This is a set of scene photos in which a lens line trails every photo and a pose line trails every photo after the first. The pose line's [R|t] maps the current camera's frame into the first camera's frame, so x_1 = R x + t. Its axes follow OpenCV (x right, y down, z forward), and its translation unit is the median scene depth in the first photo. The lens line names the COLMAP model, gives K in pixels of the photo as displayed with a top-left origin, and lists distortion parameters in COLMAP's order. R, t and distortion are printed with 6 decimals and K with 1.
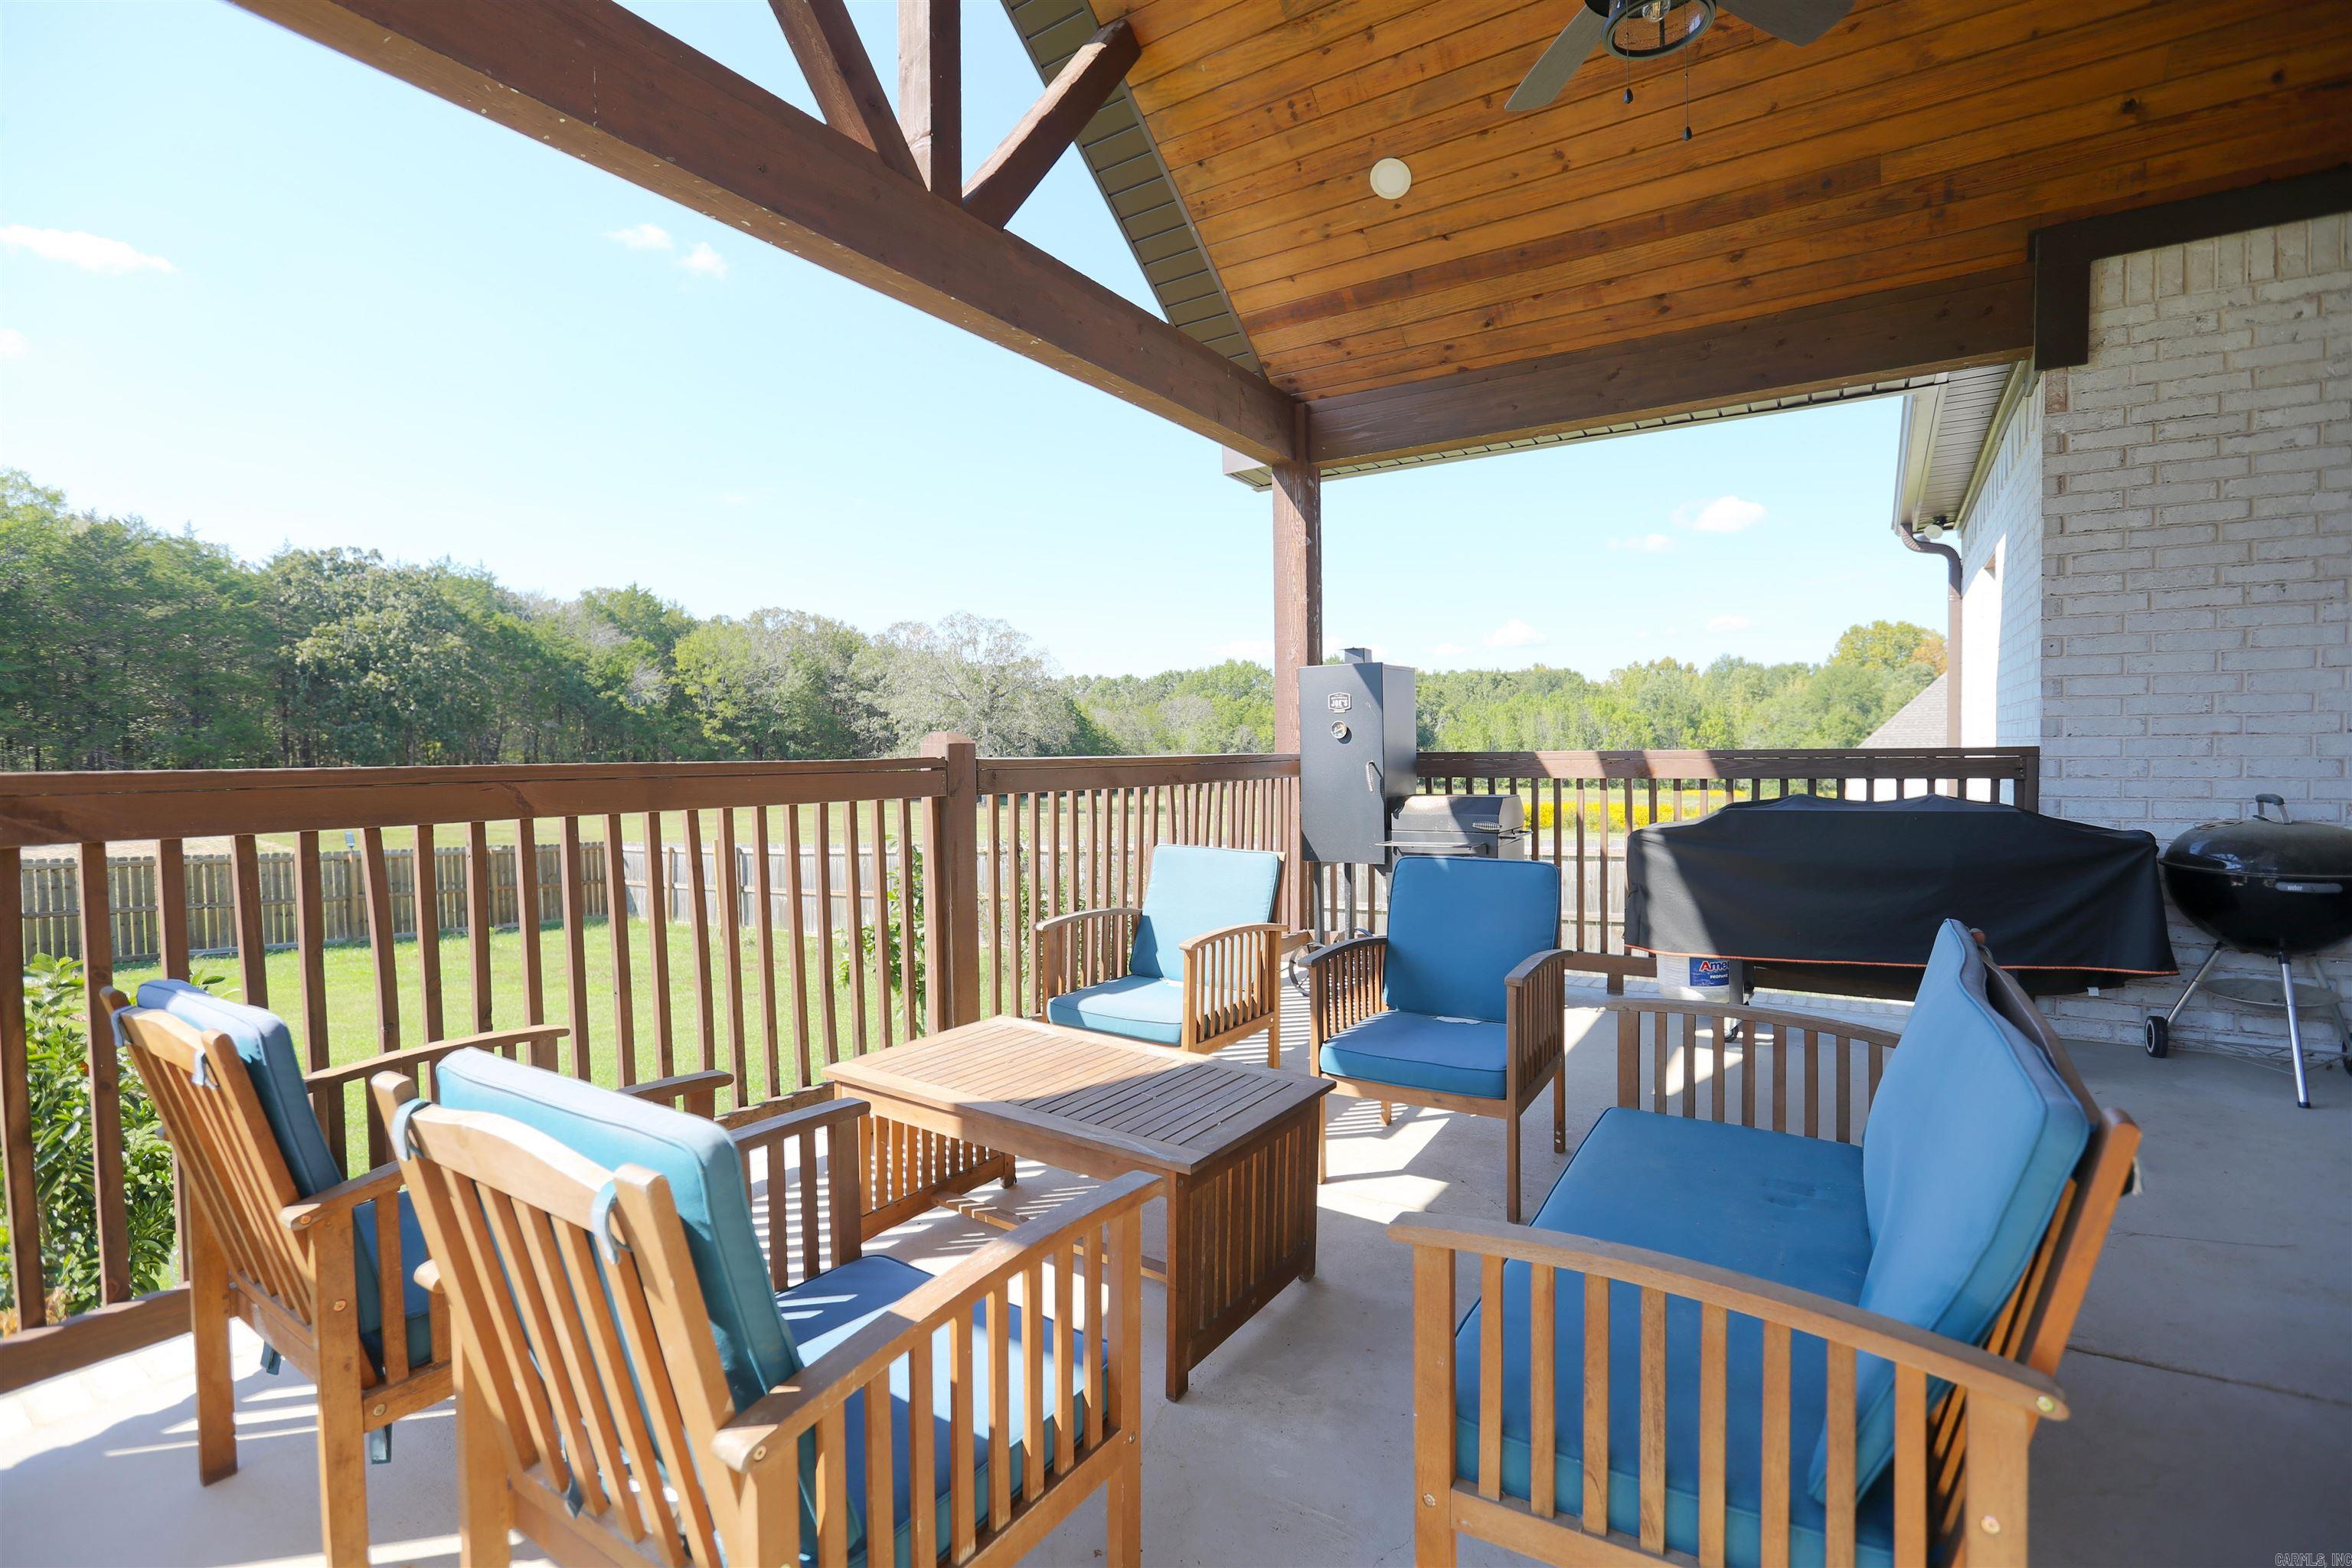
lens RADIAL K [[1065.3, 0, 1176.0], [0, 1065.3, 784.0], [0, 0, 1]] dist [-0.044228, 0.016910]
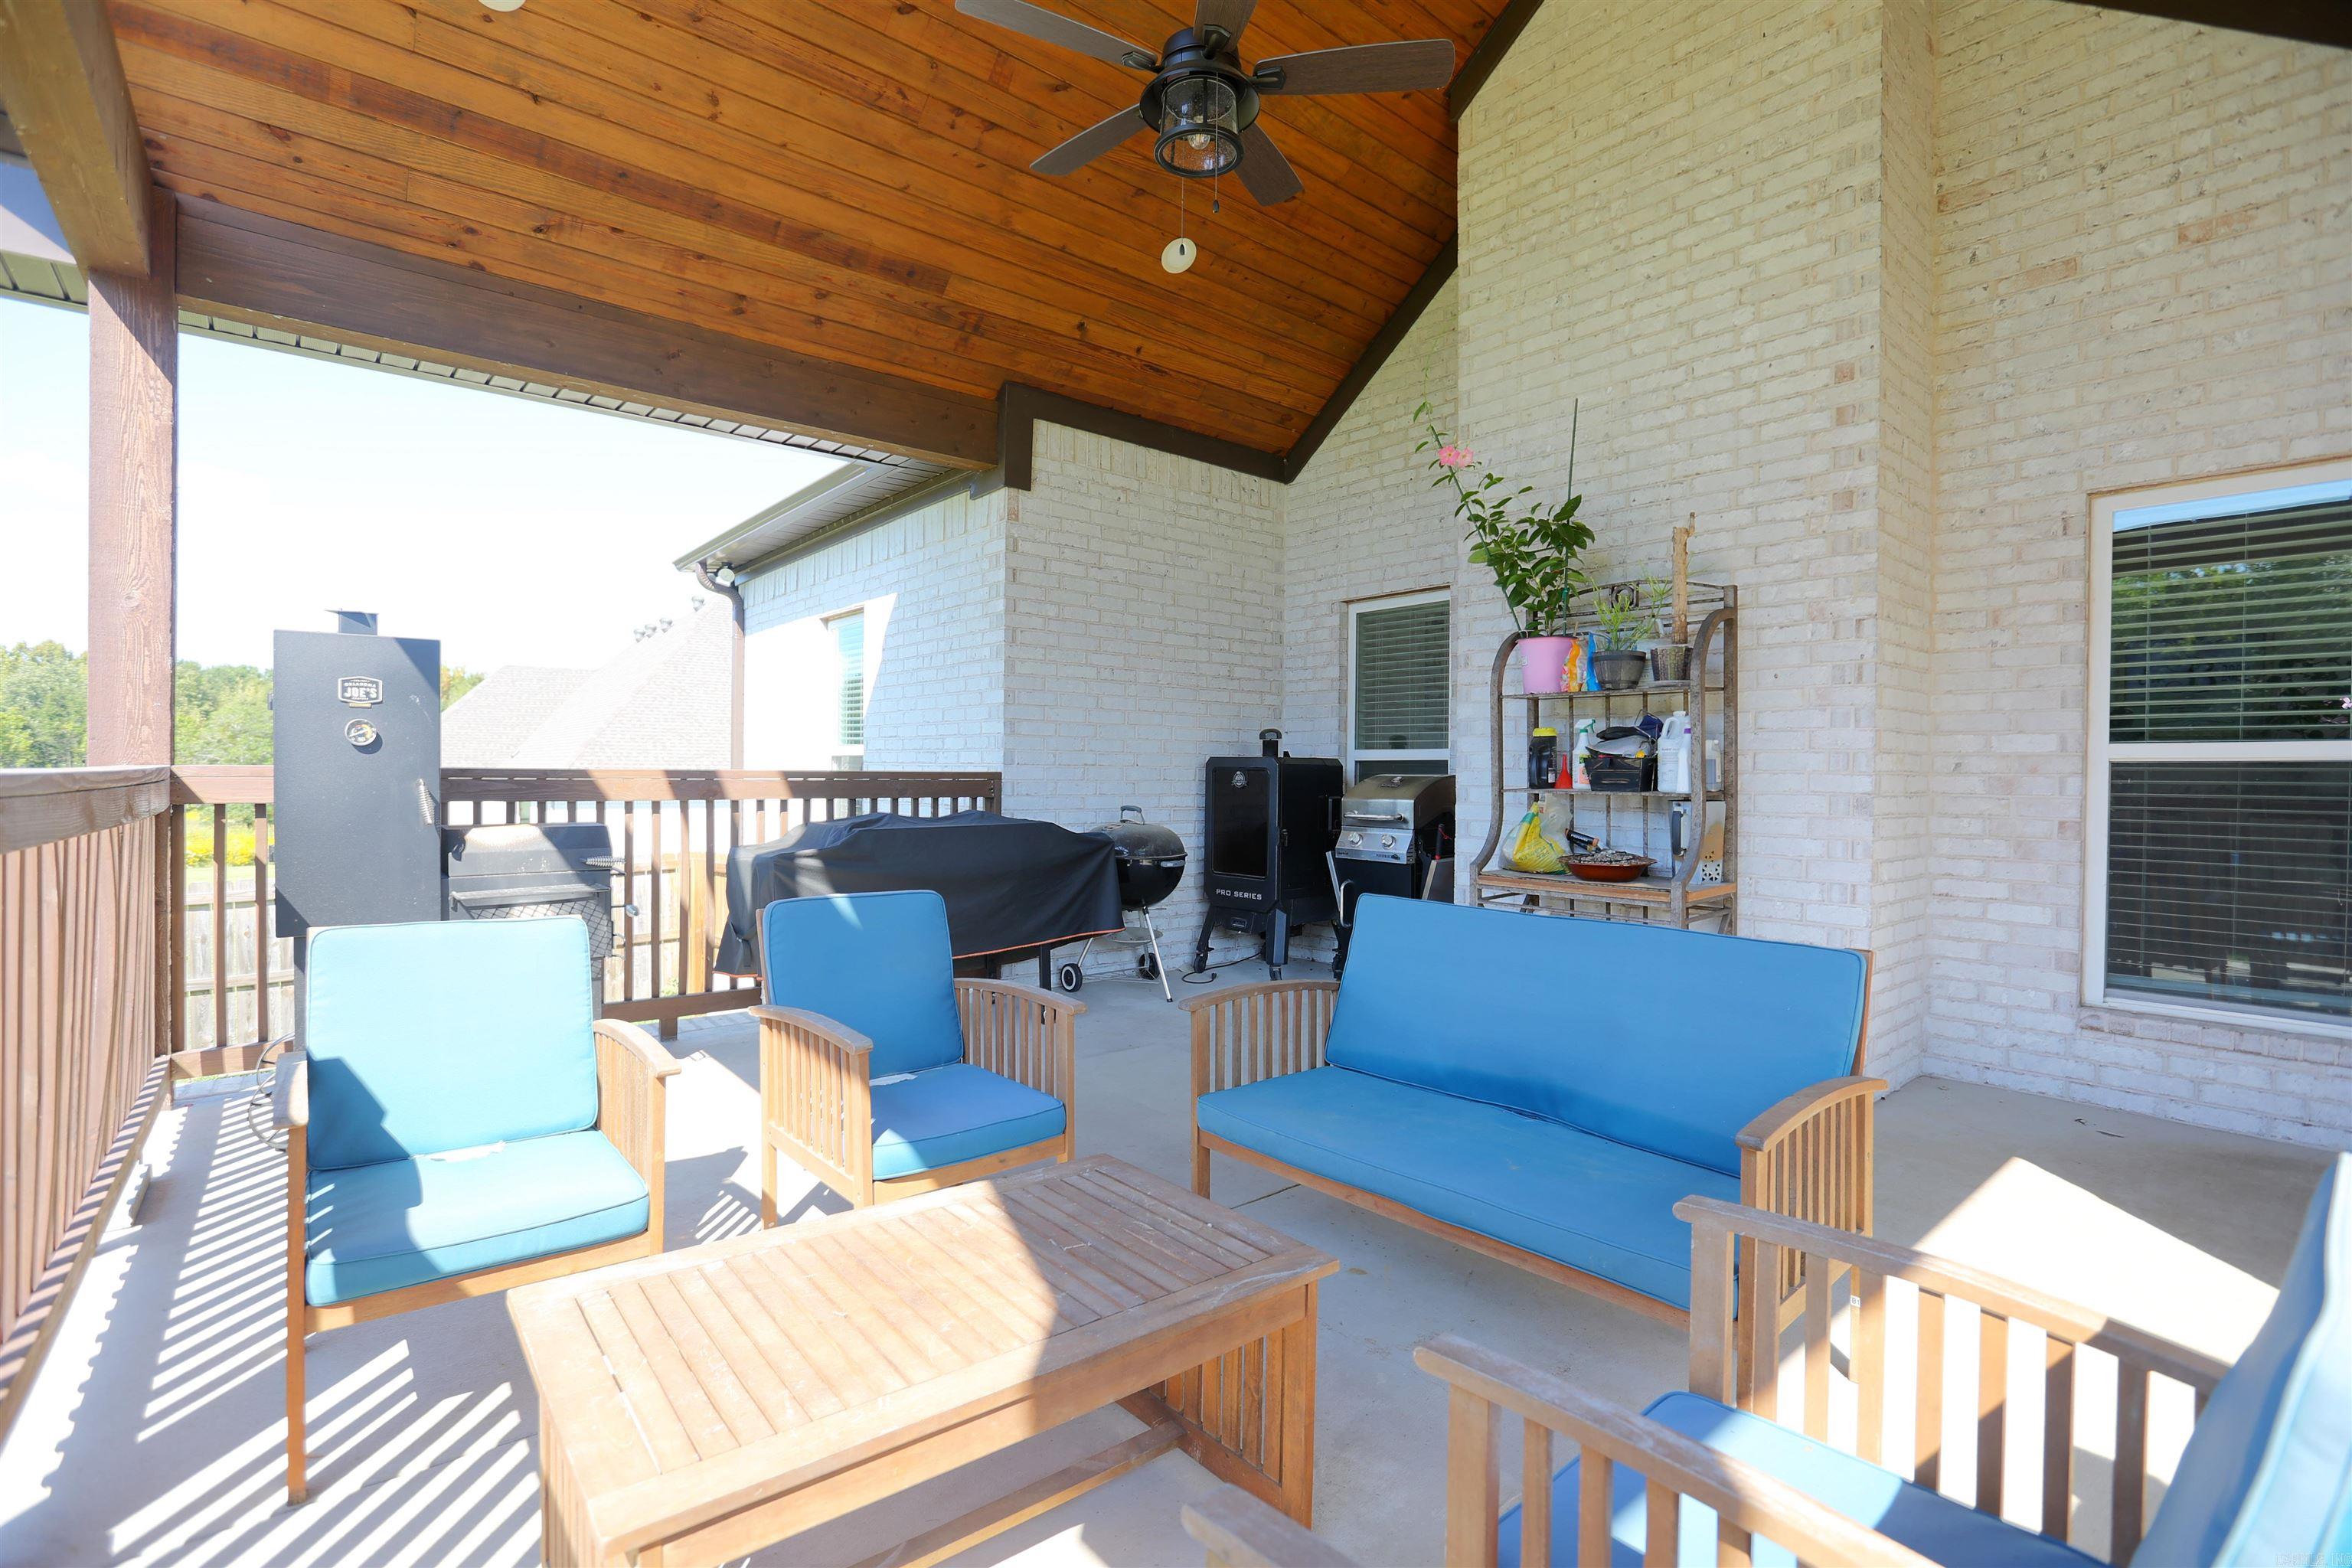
lens RADIAL K [[1065.3, 0, 1176.0], [0, 1065.3, 784.0], [0, 0, 1]] dist [-0.044228, 0.016910]
pose [[0.305351, 0.001556, 0.952239, -0.349283], [0.014334, 0.999878, -0.006230, -0.008329], [-0.952132, 0.015551, 0.305291, 0.355935]]
